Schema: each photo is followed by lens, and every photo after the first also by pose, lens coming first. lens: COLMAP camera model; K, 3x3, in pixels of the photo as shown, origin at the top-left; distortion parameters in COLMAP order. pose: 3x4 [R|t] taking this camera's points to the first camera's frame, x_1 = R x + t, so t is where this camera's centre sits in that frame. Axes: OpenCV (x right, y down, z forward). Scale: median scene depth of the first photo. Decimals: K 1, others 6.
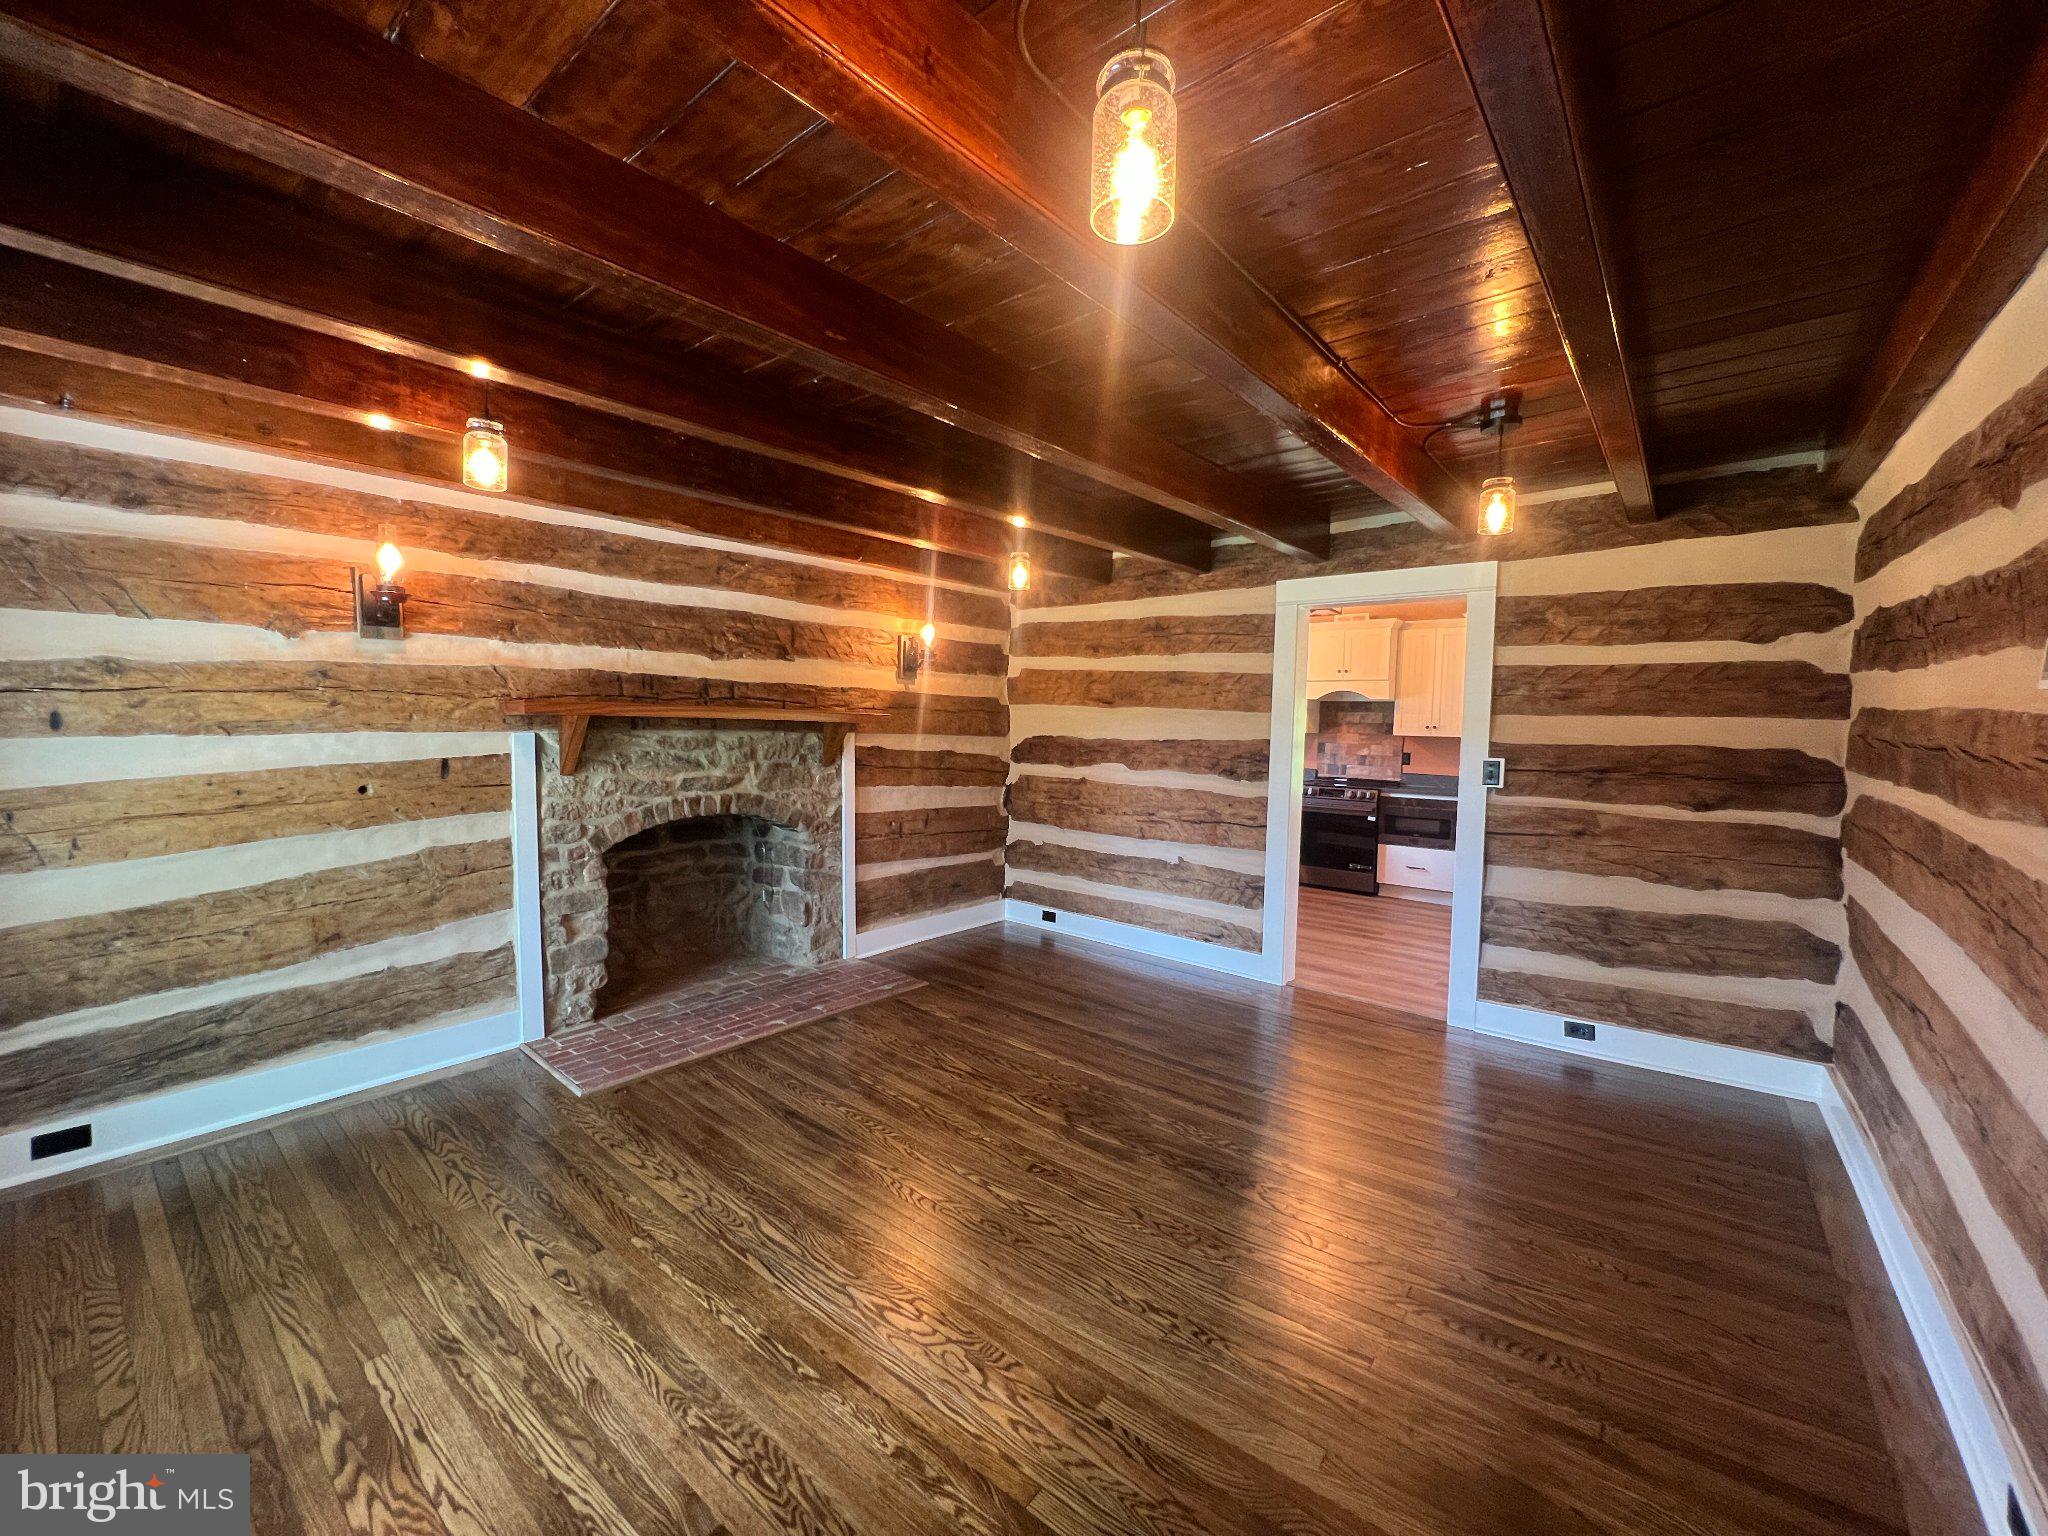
lens RADIAL K [[815.7, 0, 1022.0], [0, 815.7, 771.3], [0, 0, 1]] dist [-0.003365, 0.000695]
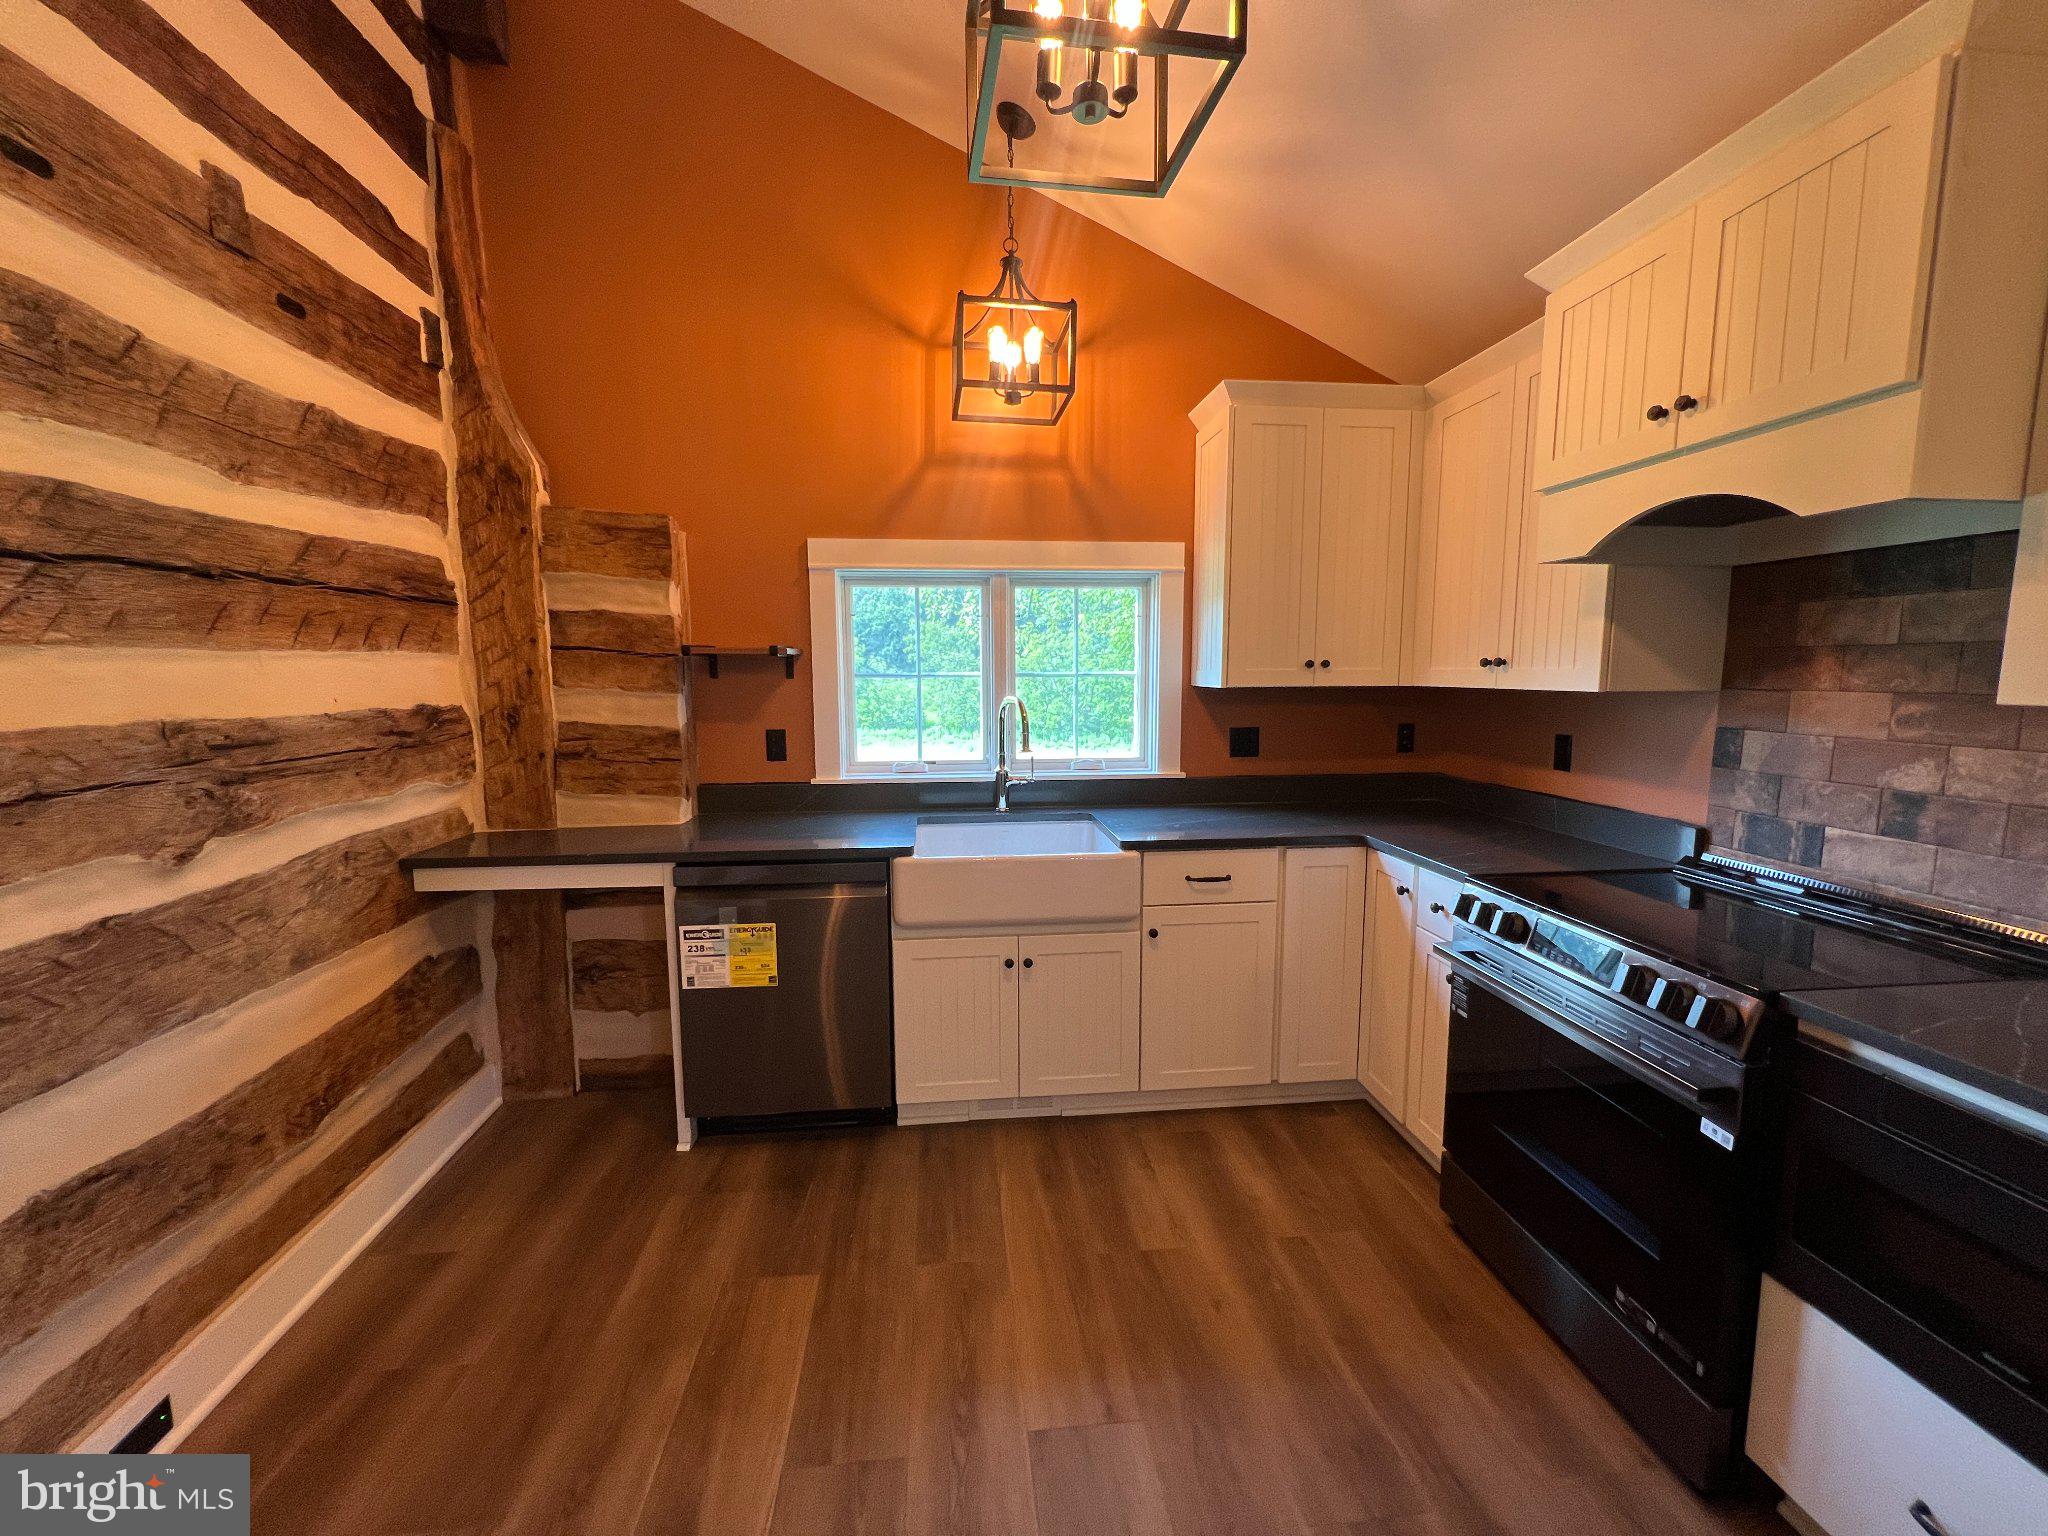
lens RADIAL K [[815.7, 0, 1021.2], [0, 815.7, 765.3], [0, 0, 1]] dist [-0.003365, 0.000695]
pose [[0.707837, 0.058126, -0.703980, 0.399285], [-0.027695, 0.998126, 0.054567, -0.032050], [0.705833, -0.019128, 0.708120, 0.671837]]
